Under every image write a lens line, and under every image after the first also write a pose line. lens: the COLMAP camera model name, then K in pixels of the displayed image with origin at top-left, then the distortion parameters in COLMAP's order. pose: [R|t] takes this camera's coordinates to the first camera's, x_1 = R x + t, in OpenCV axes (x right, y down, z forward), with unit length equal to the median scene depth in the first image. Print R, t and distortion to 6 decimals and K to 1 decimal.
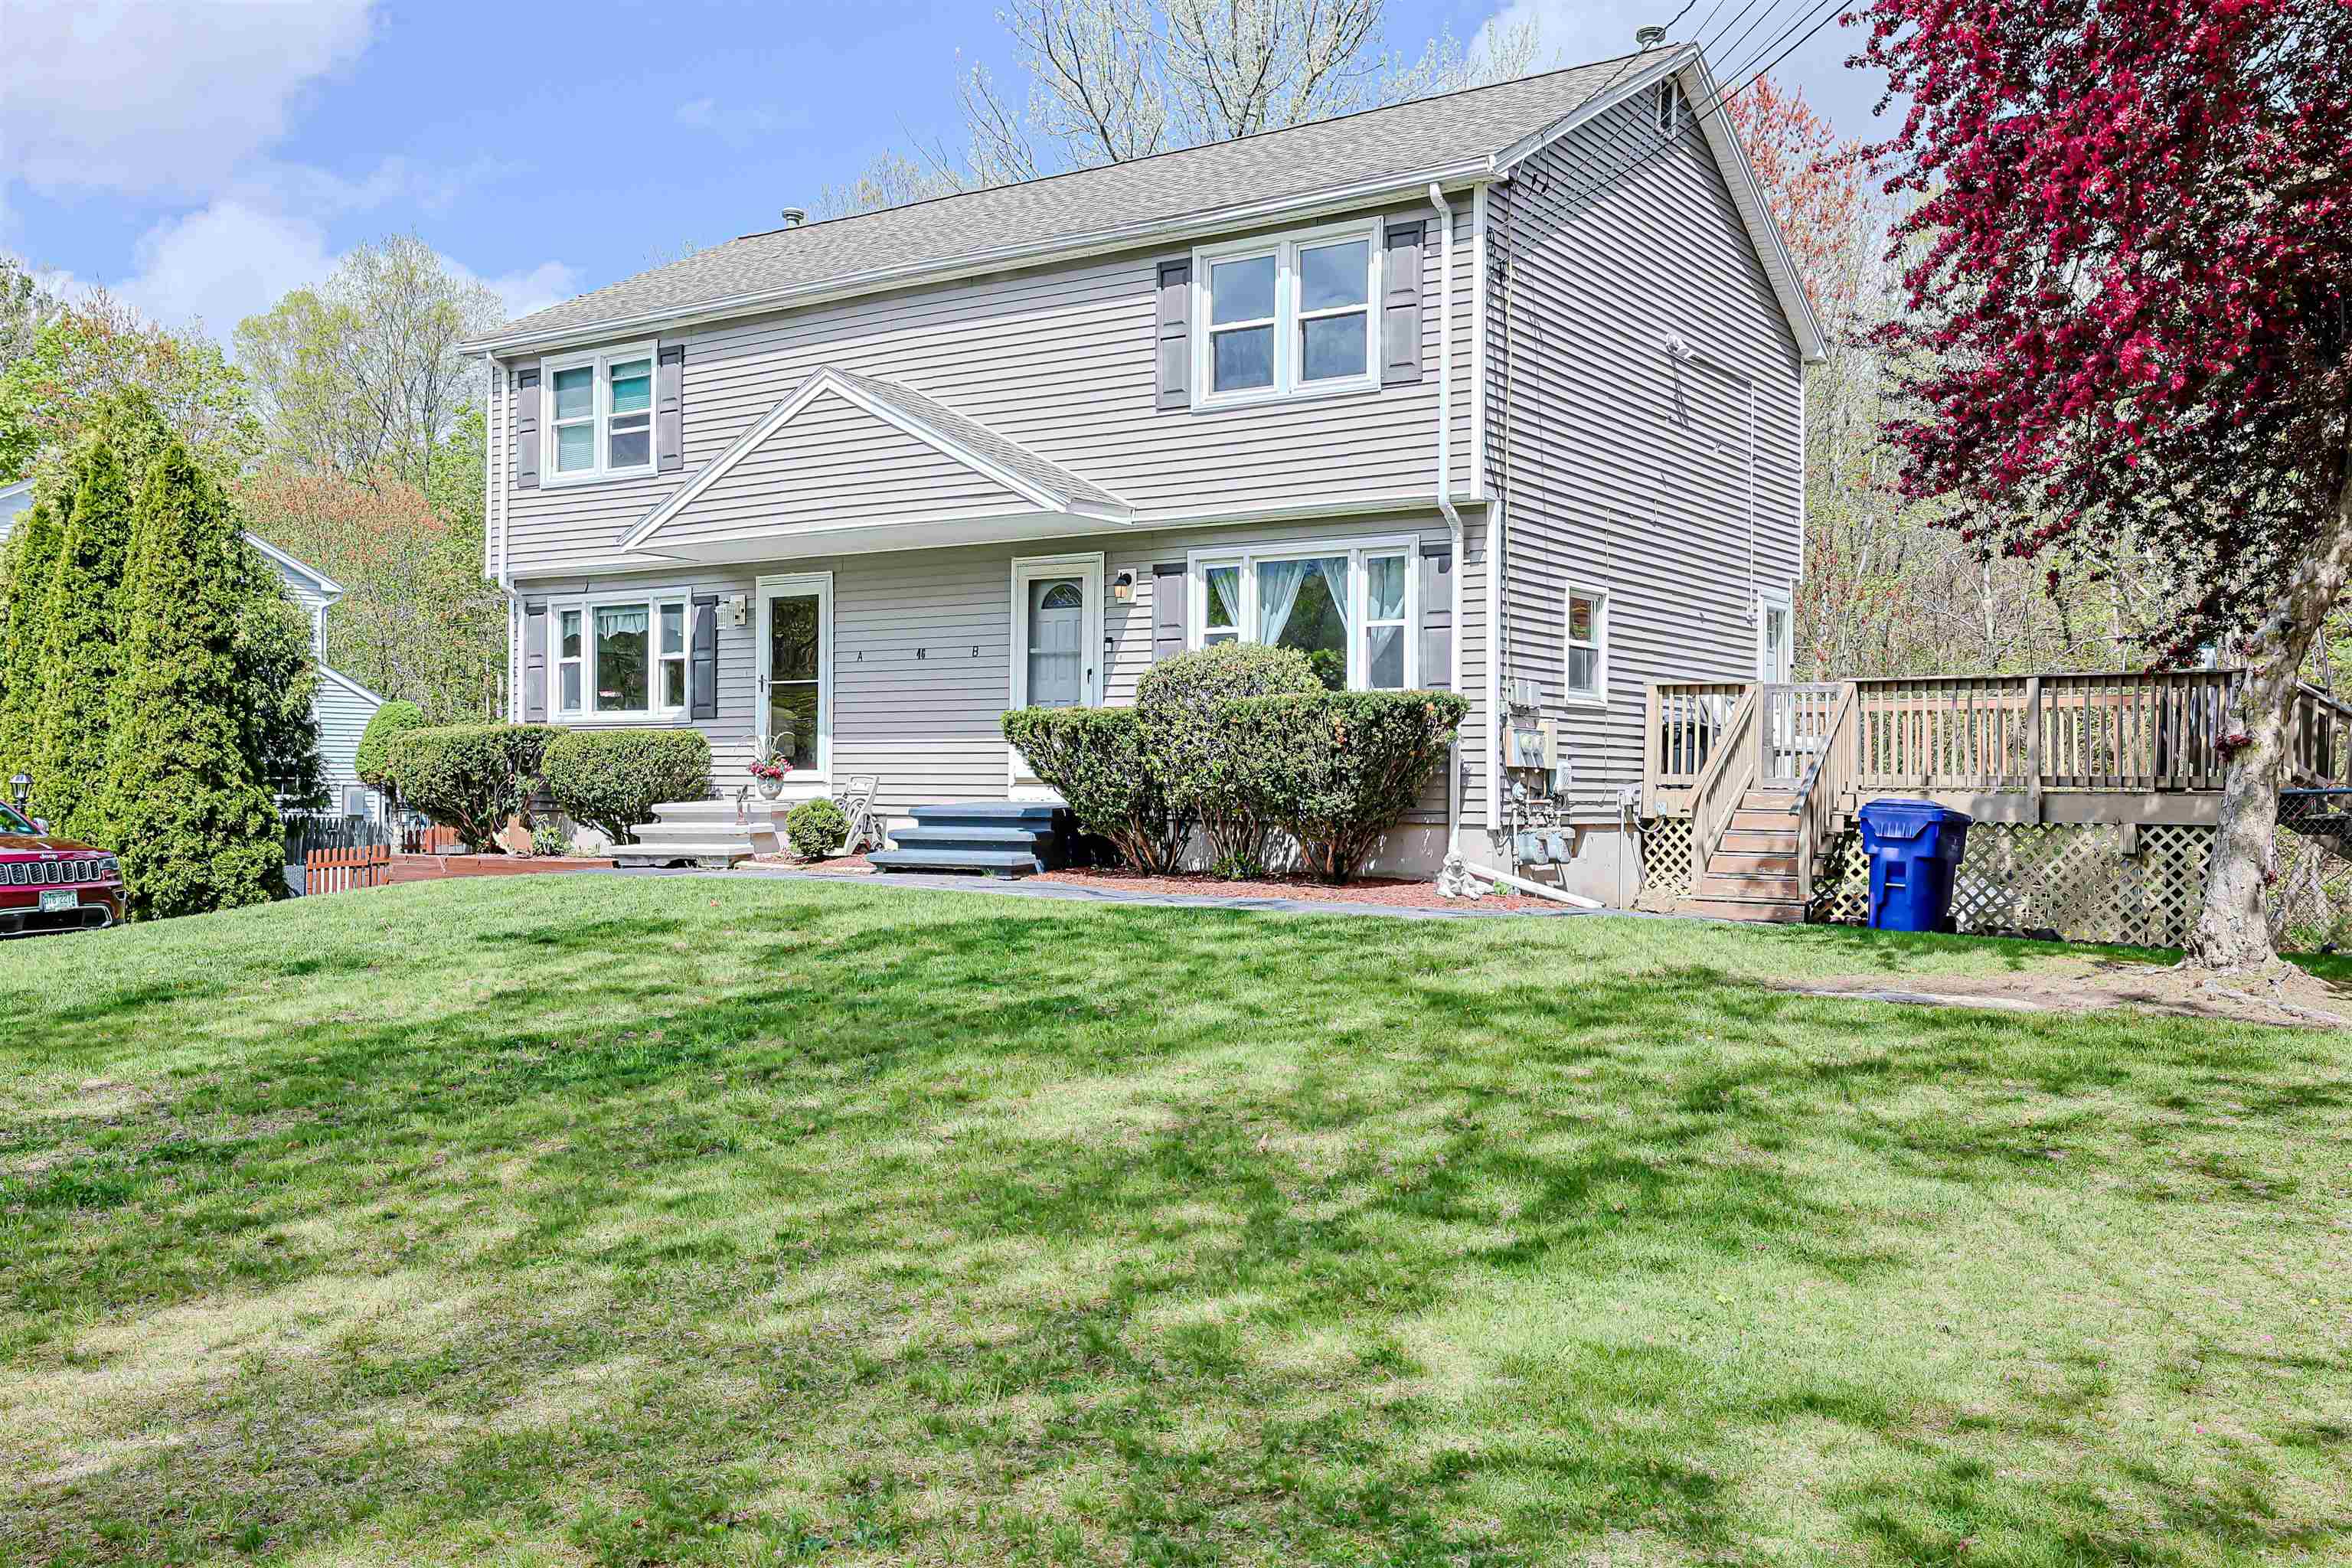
lens RADIAL K [[2103.8, 0, 1167.8], [0, 2103.8, 777.3], [0, 0, 1]] dist [0.016005, 0.078750]
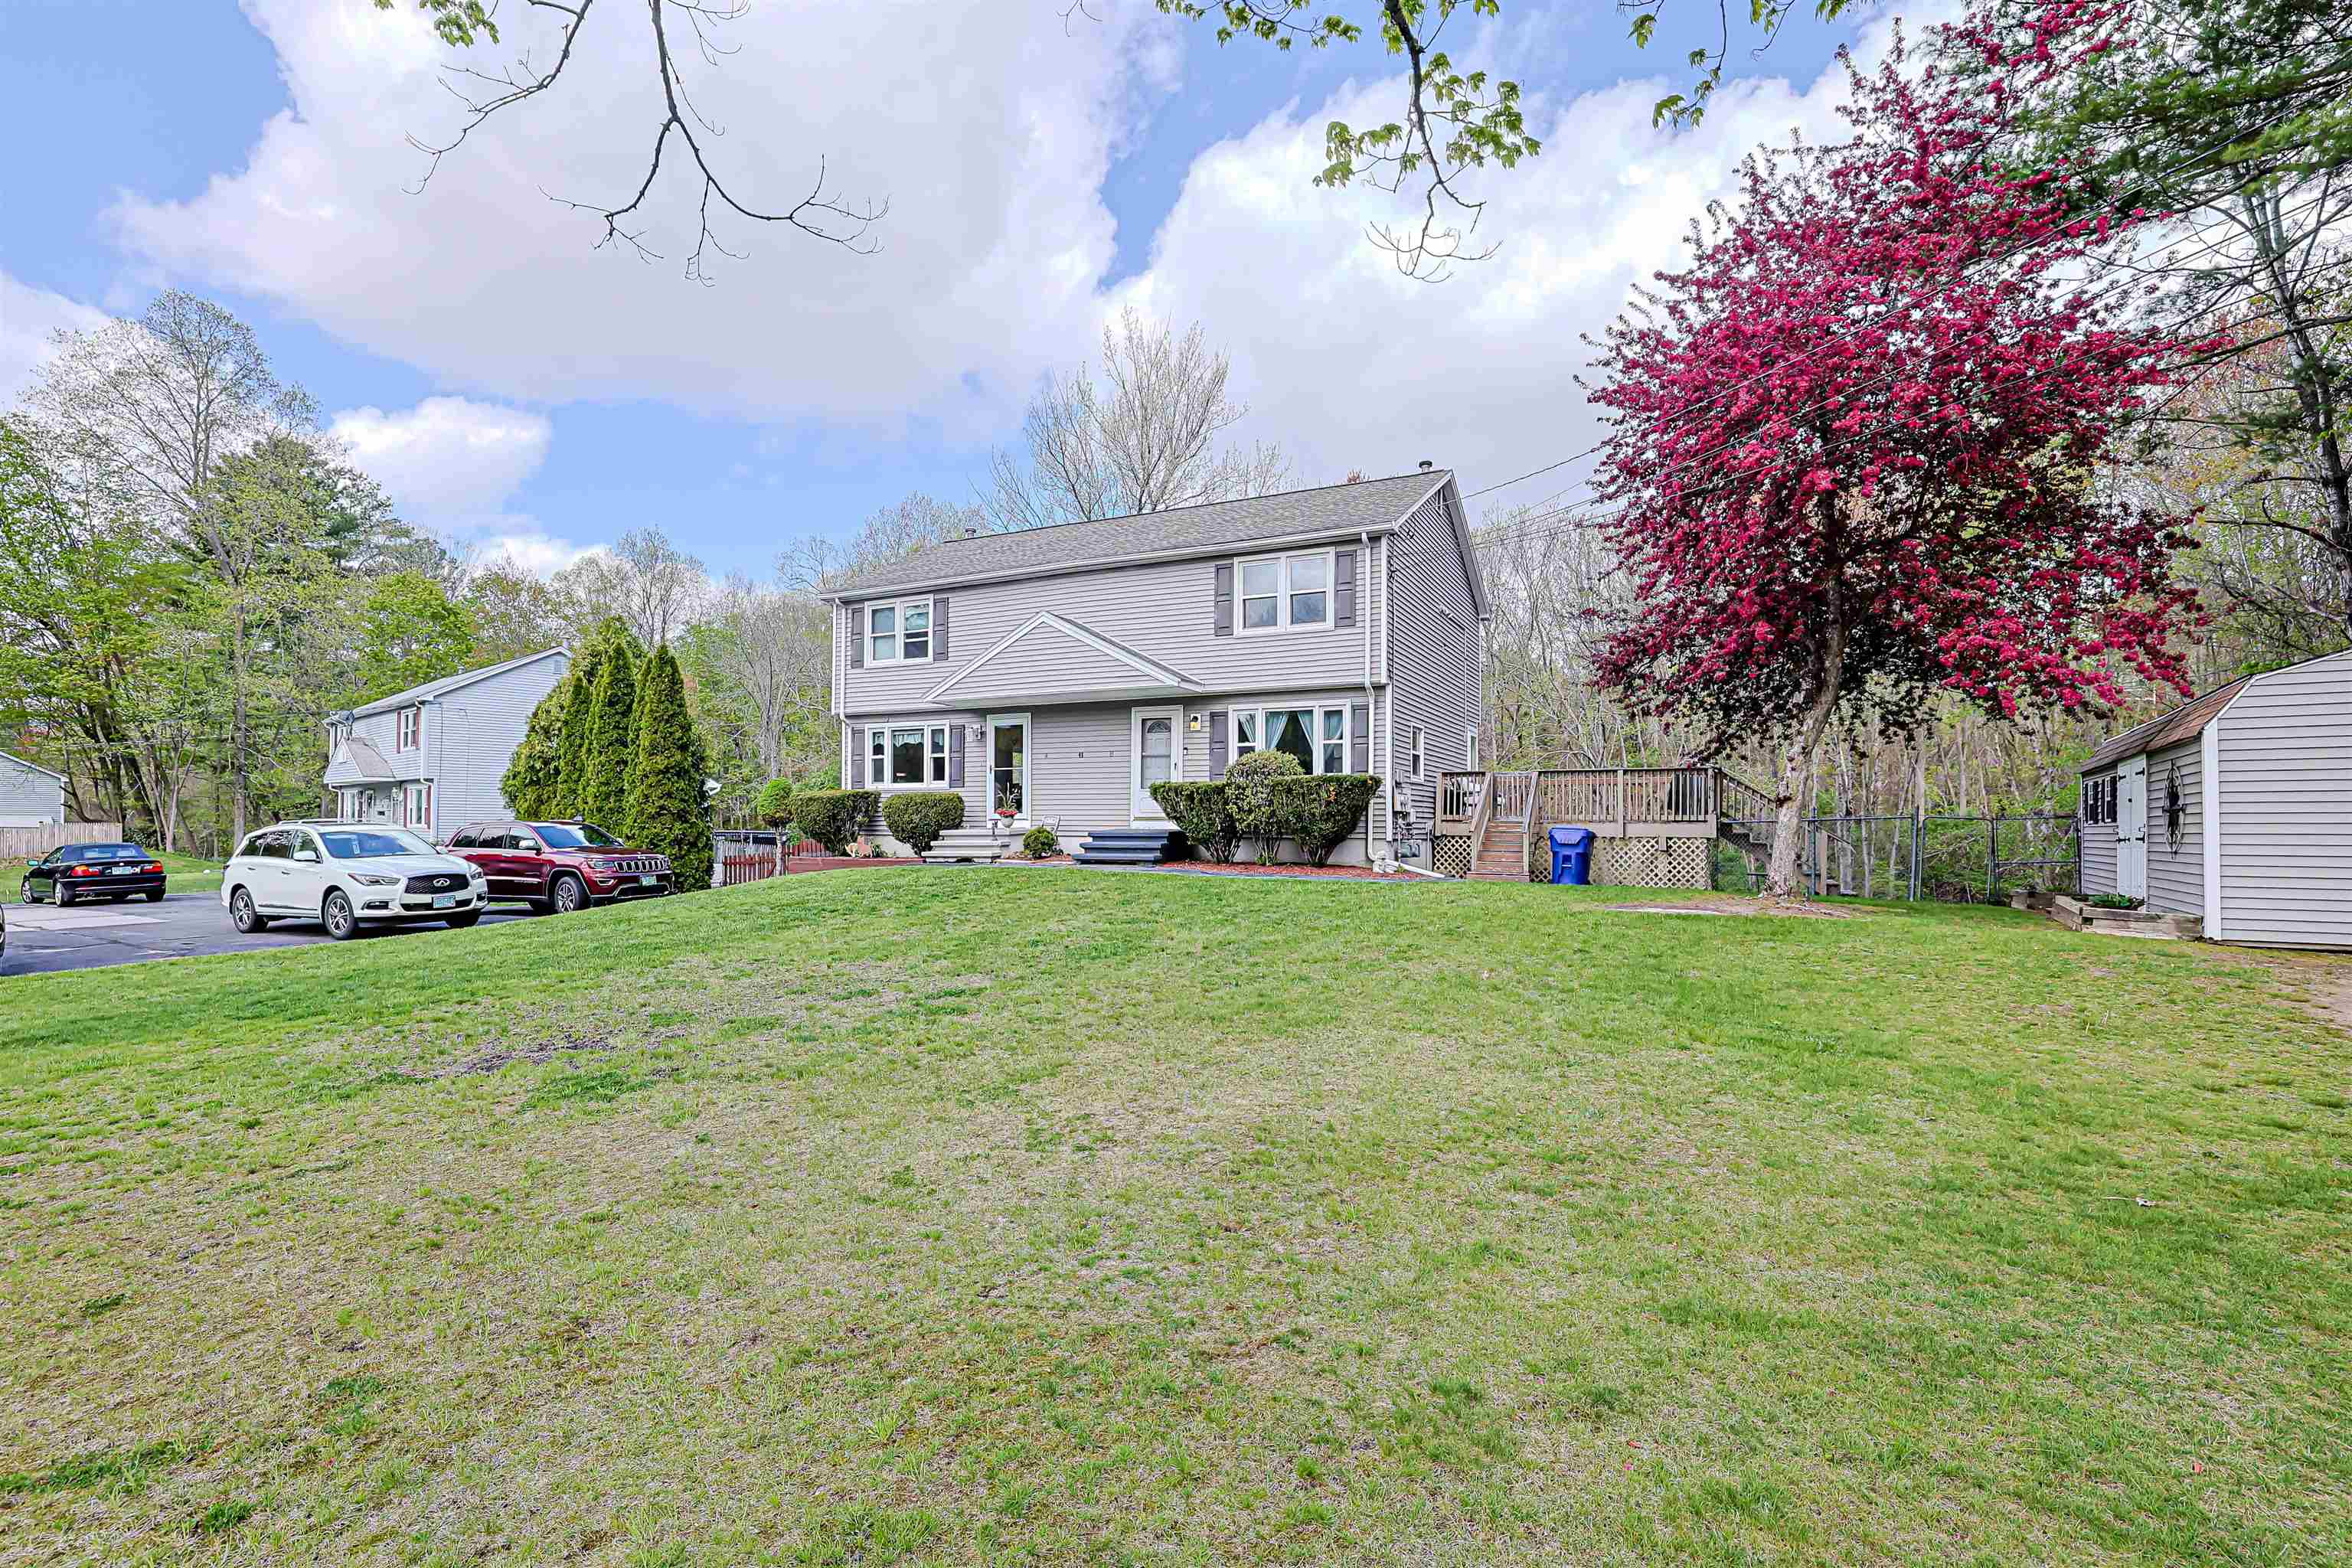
lens RADIAL K [[1096.5, 0, 1175.7], [0, 1096.5, 813.4], [0, 0, 1]] dist [-0.055623, 0.022845]
pose [[0.990452, 0.000030, 0.137857, -0.184447], [0.000769, 0.999983, -0.005745, 0.003303], [-0.137855, 0.005796, 0.990435, -0.045603]]
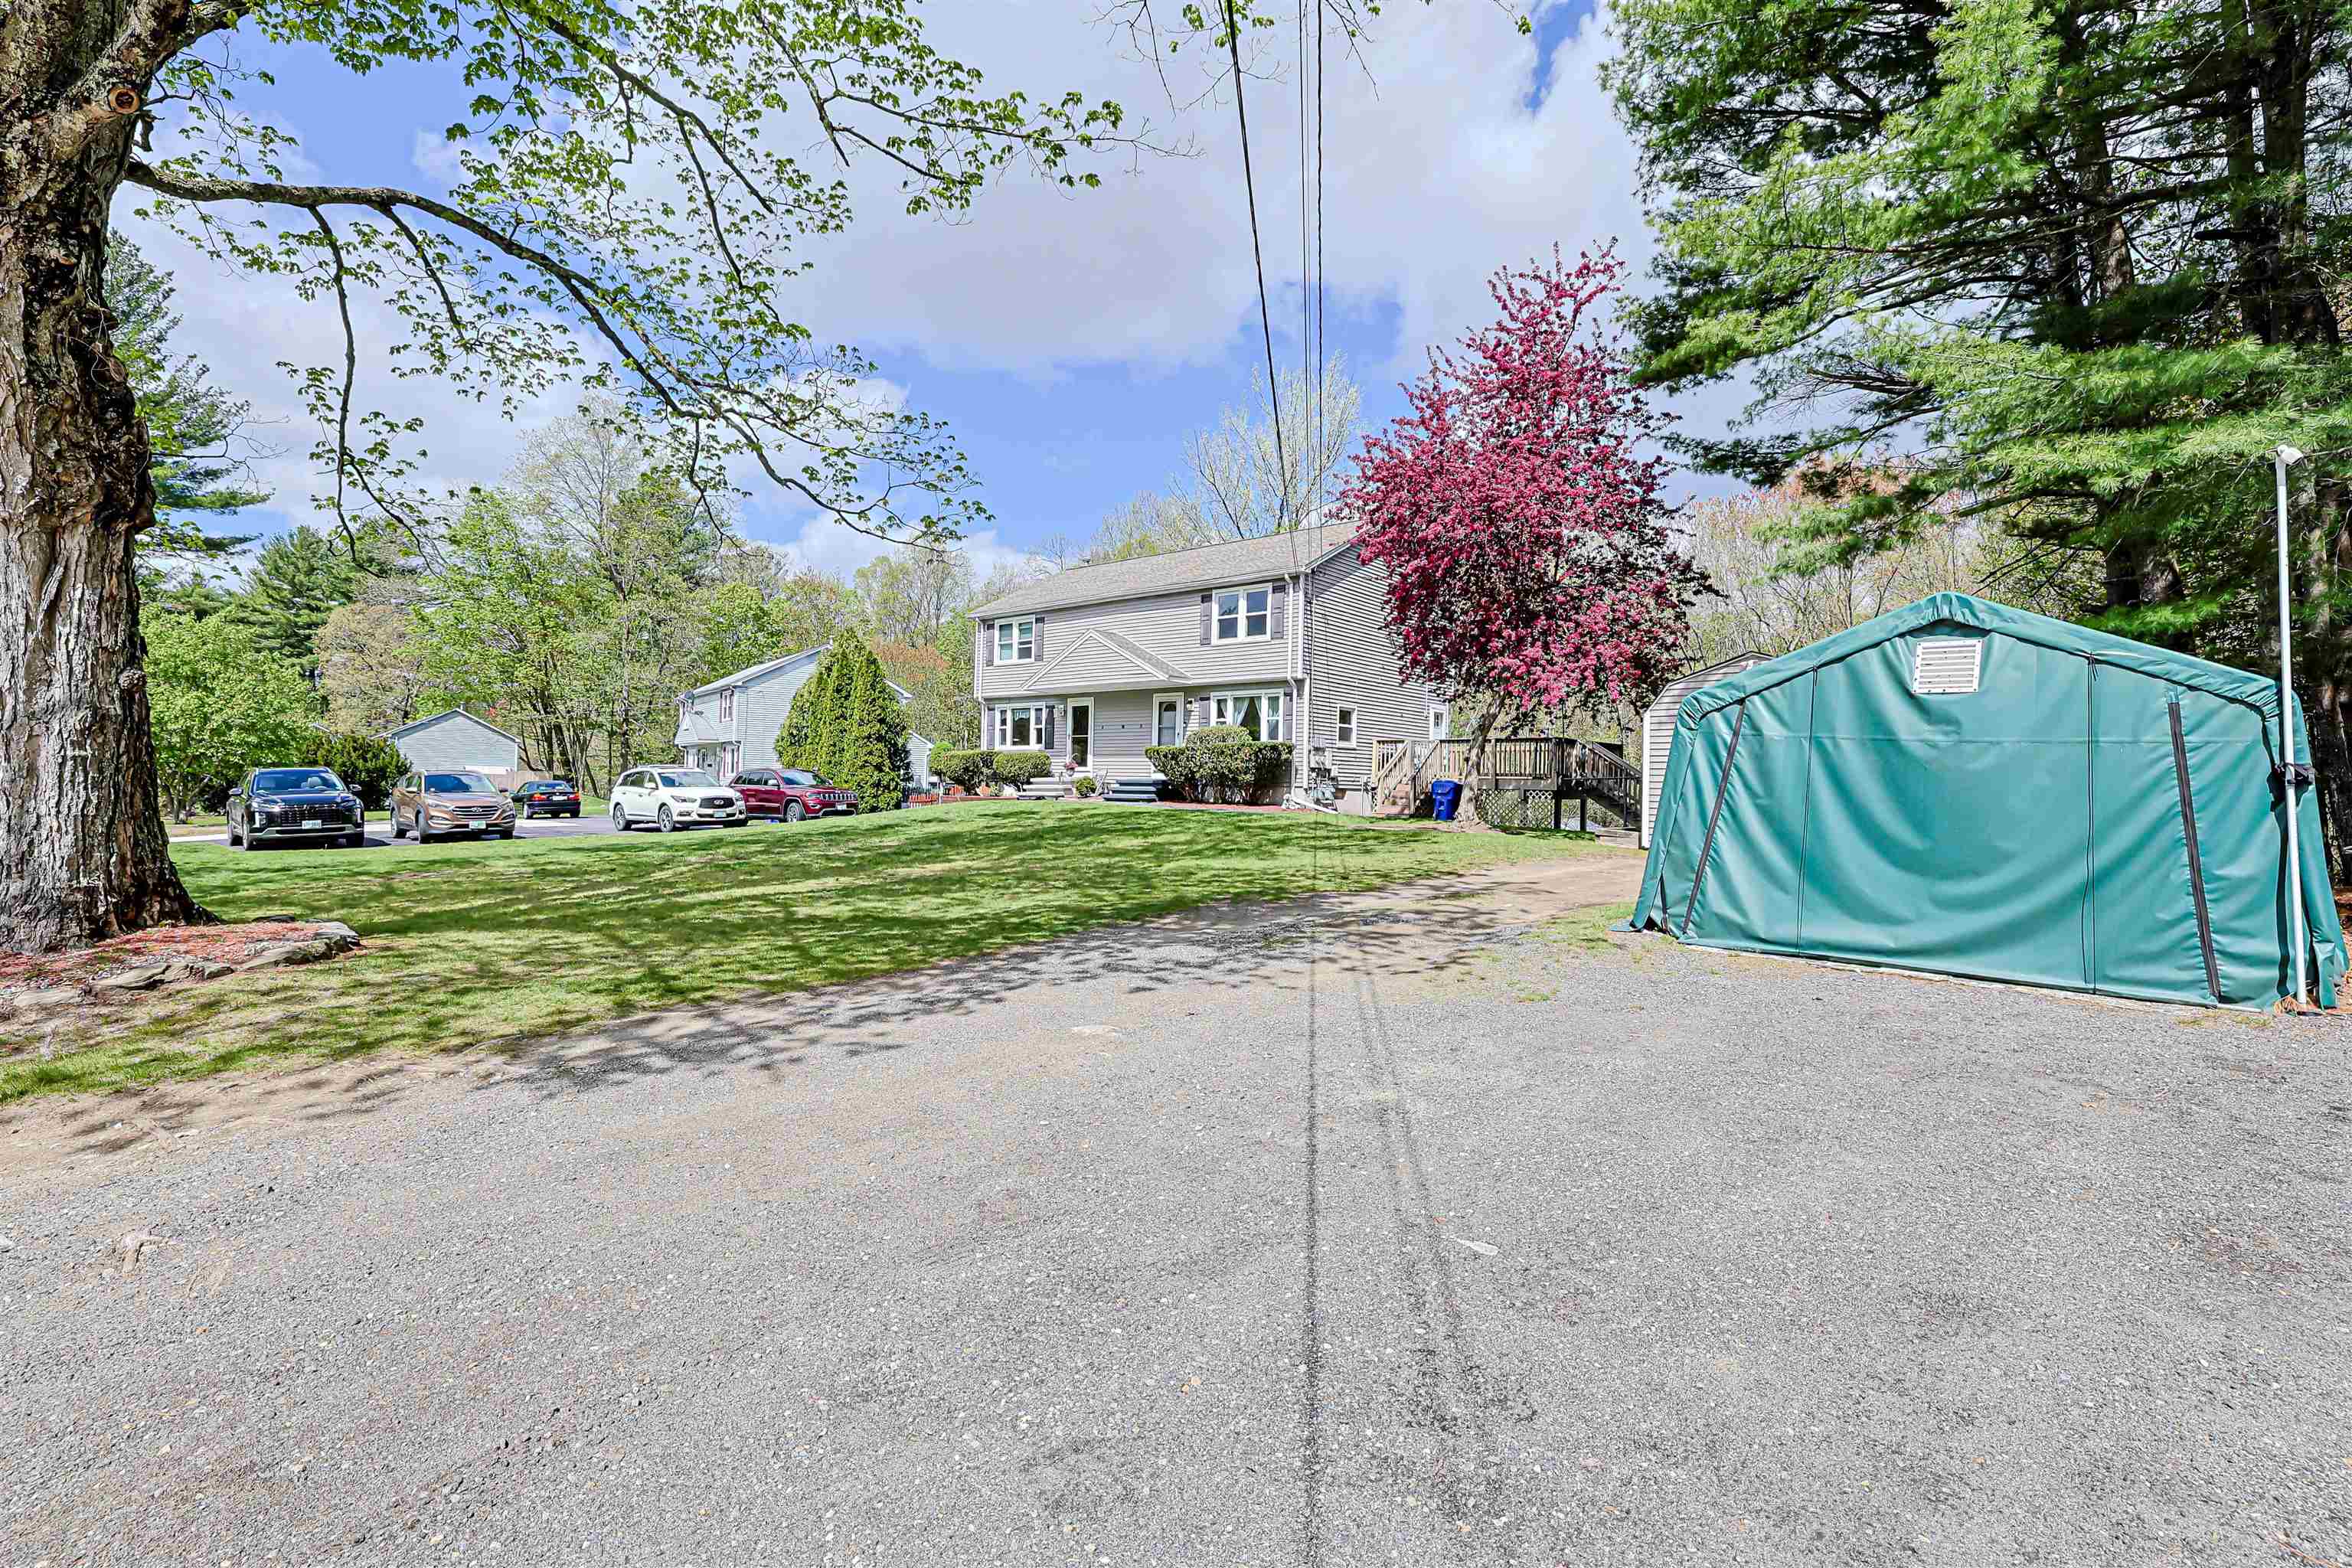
lens RADIAL K [[1085.2, 0, 1173.9], [0, 1085.2, 781.9], [0, 0, 1]] dist [-0.053367, 0.021046]
pose [[0.993577, 0.014186, -0.112267, 0.127257], [-0.014366, 0.999896, -0.000793, 0.017645], [0.112244, 0.002400, 0.993678, -0.492657]]
